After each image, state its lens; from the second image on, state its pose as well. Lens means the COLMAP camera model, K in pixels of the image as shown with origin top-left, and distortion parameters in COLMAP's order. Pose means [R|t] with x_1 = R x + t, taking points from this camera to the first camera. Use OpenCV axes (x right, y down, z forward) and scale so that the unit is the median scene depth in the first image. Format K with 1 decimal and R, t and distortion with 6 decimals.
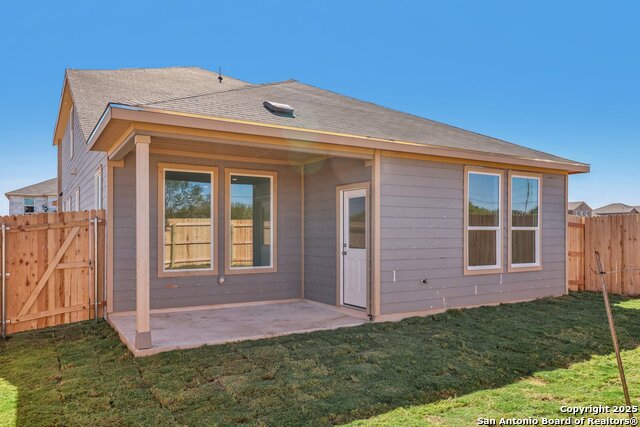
lens RADIAL K [[459.5, 0, 326.9], [0, 459.5, 234.6], [0, 0, 1]] dist [0.000292, -0.001625]
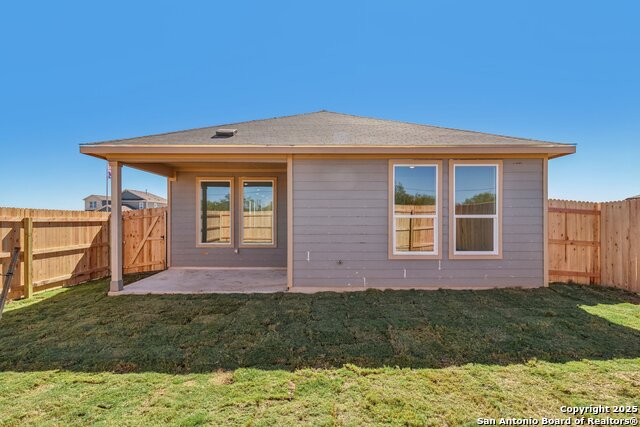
lens RADIAL K [[294.3, 0, 318.9], [0, 294.3, 215.7], [0, 0, 1]] dist [-0.002431, -0.000339]
pose [[0.864596, -0.004190, -0.502450, 0.497267], [-0.002332, 0.999921, -0.012351, -0.006357], [0.502462, 0.011850, 0.864518, 0.299126]]
